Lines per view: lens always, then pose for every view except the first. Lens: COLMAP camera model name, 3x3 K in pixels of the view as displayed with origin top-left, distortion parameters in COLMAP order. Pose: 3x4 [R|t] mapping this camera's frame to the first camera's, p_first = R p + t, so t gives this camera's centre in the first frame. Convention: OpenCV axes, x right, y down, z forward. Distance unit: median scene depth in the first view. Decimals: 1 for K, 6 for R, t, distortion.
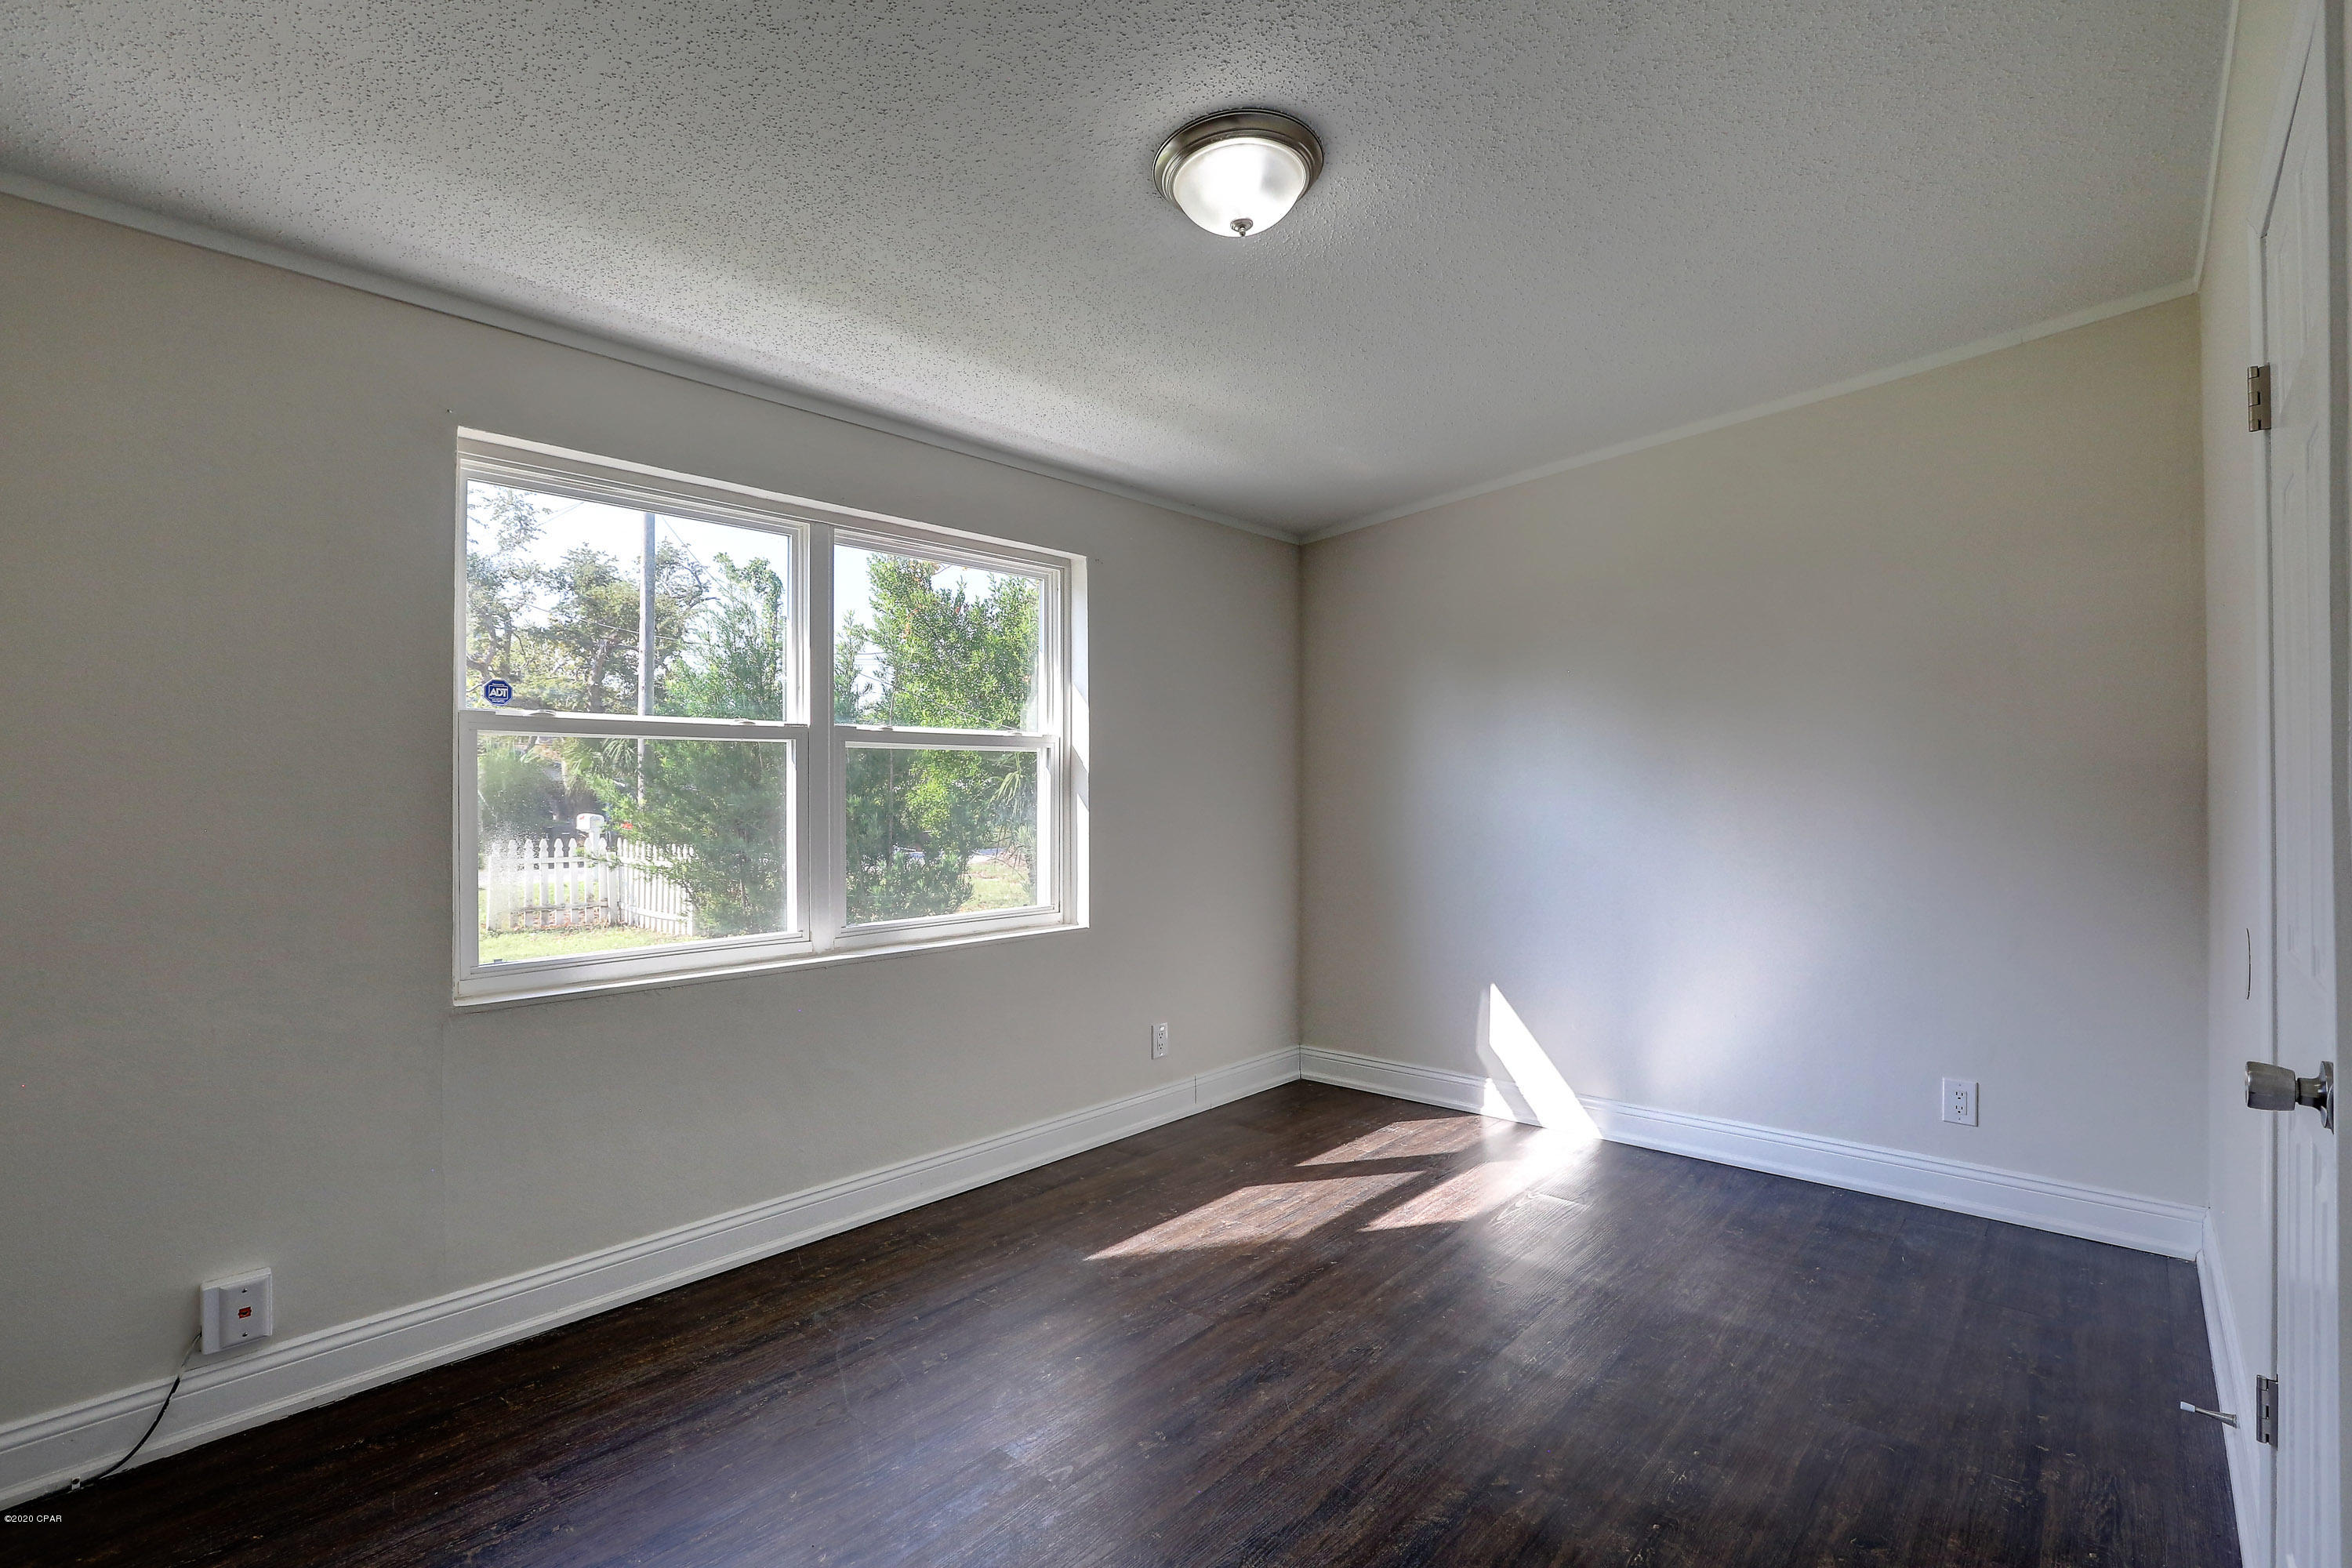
lens RADIAL K [[1068.2, 0, 1181.9], [0, 1068.2, 787.6], [0, 0, 1]] dist [-0.077750, 0.030166]
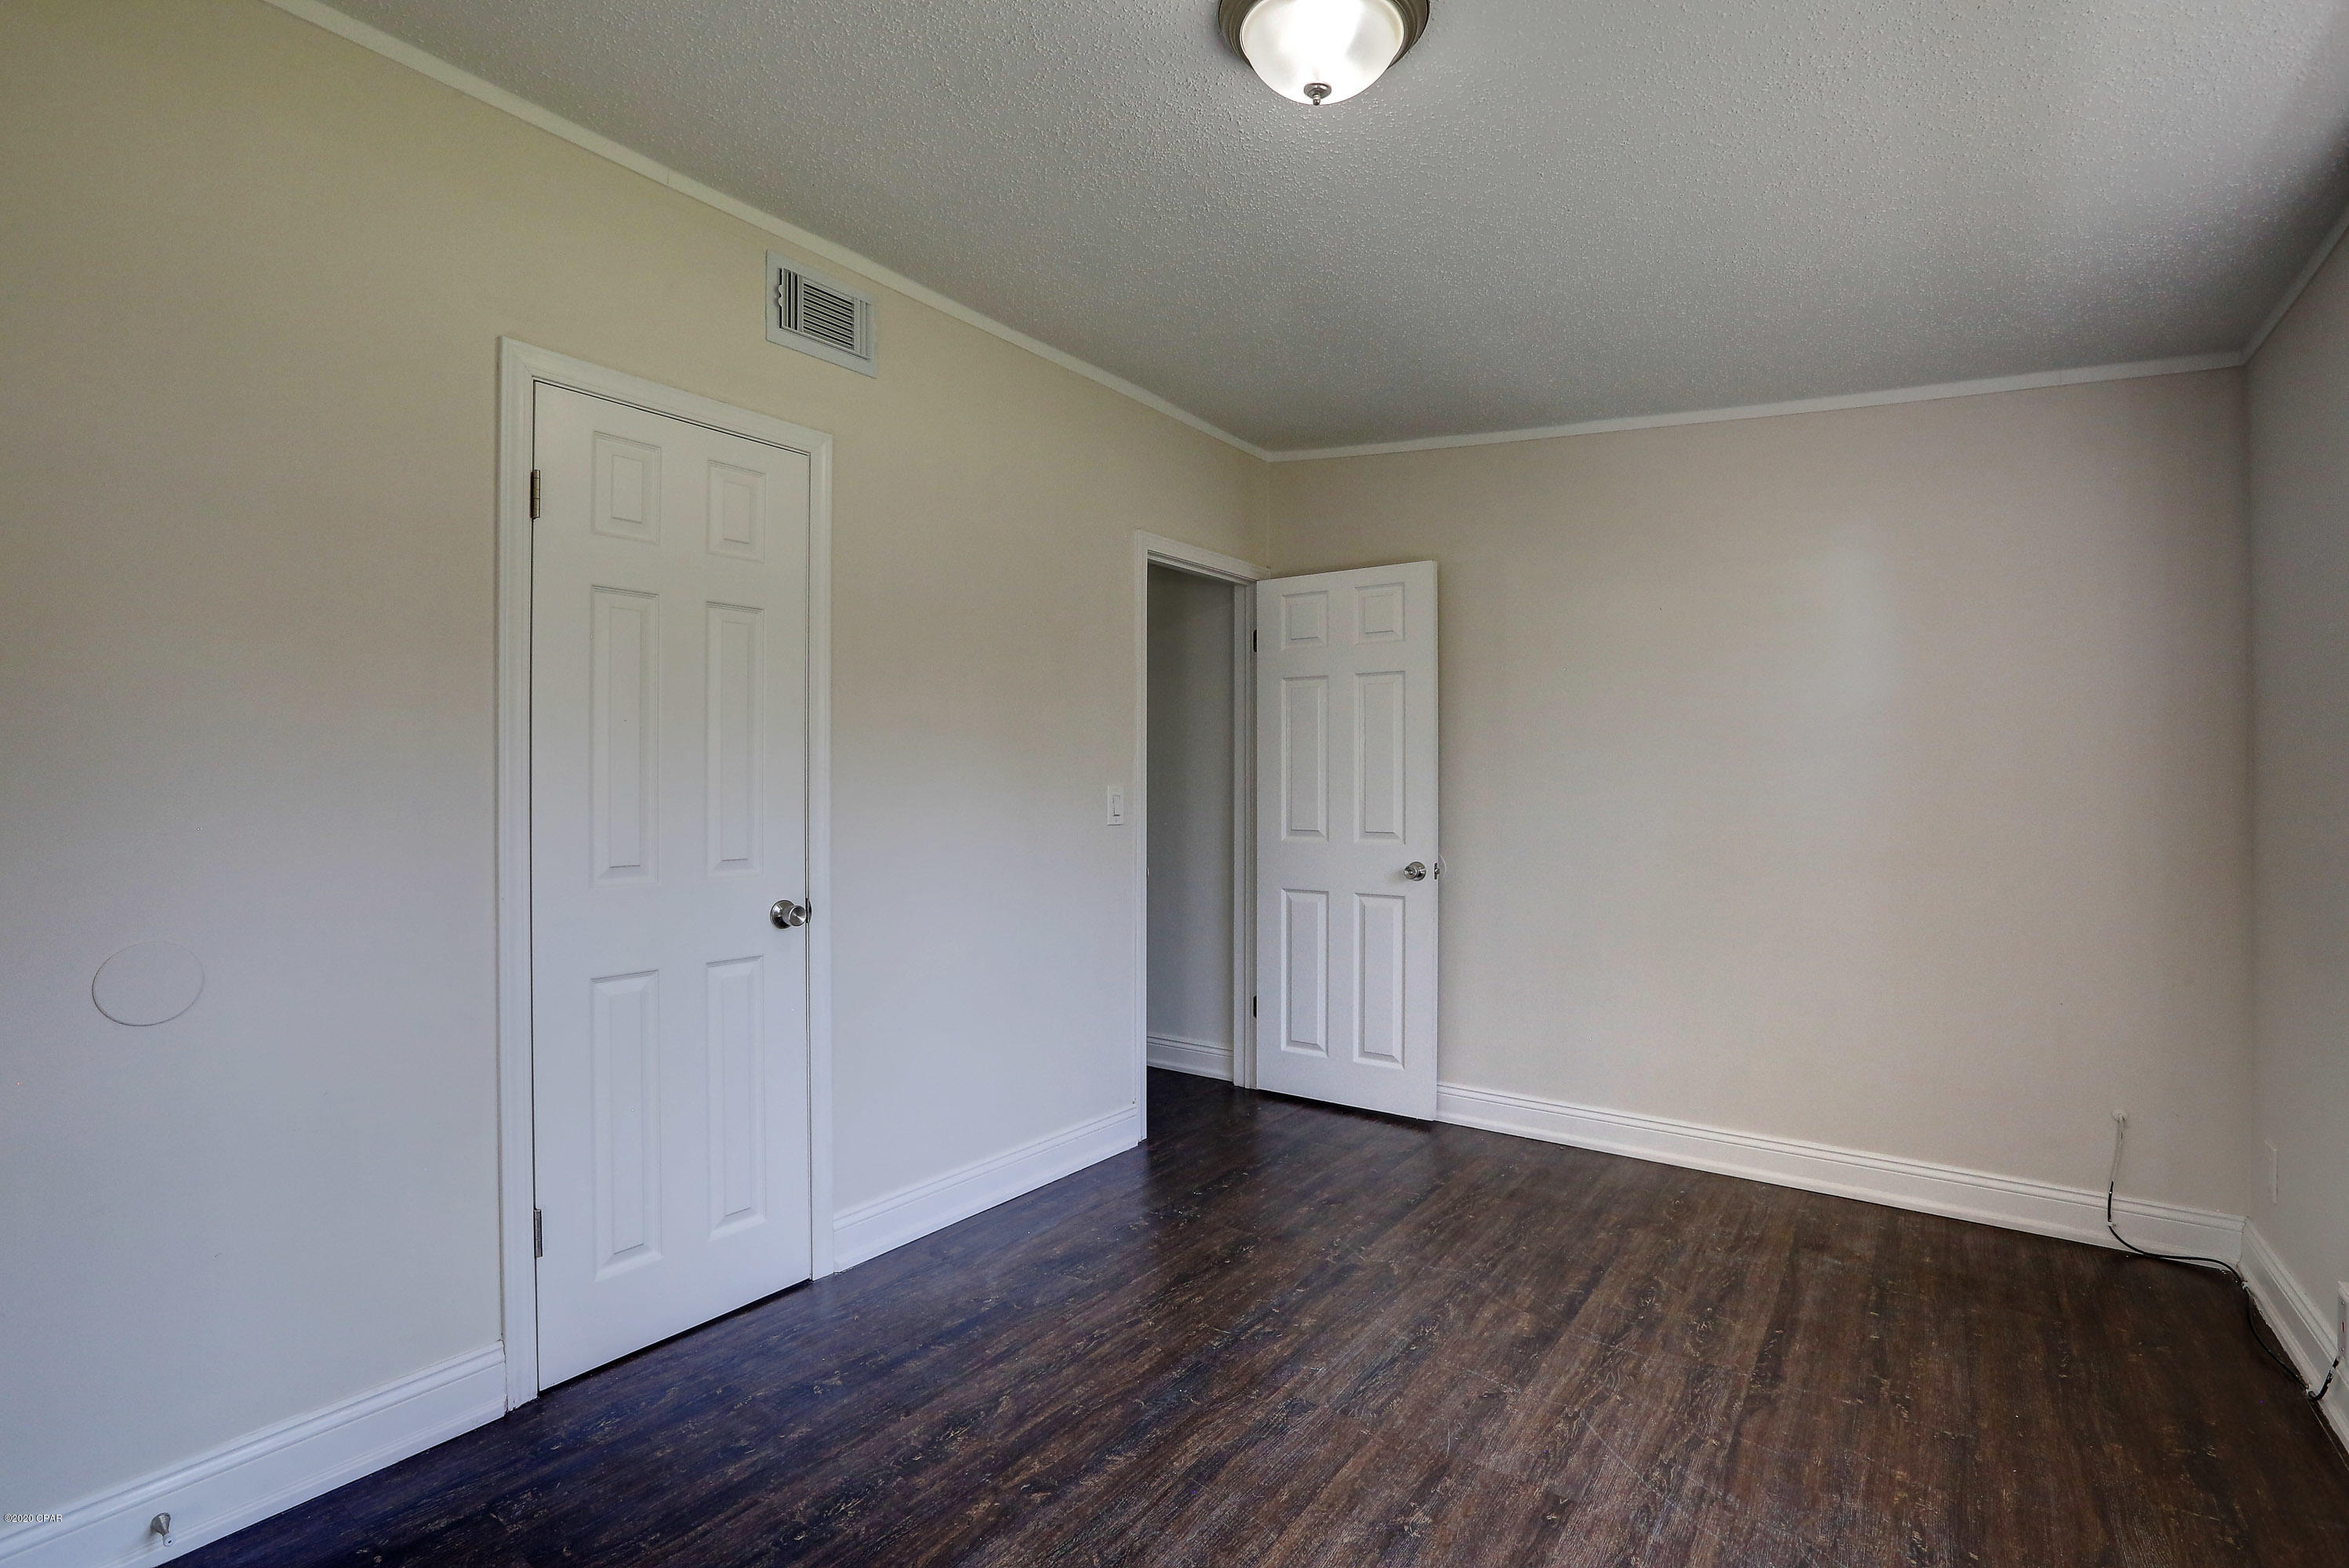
lens RADIAL K [[1066.8, 0, 1180.4], [0, 1066.8, 787.6], [0, 0, 1]] dist [-0.077750, 0.030166]
pose [[-0.994010, 0.004229, -0.109211, 0.278317], [0.004122, 0.999991, 0.001199, 0.009103], [0.109215, 0.000742, -0.994018, 1.958889]]
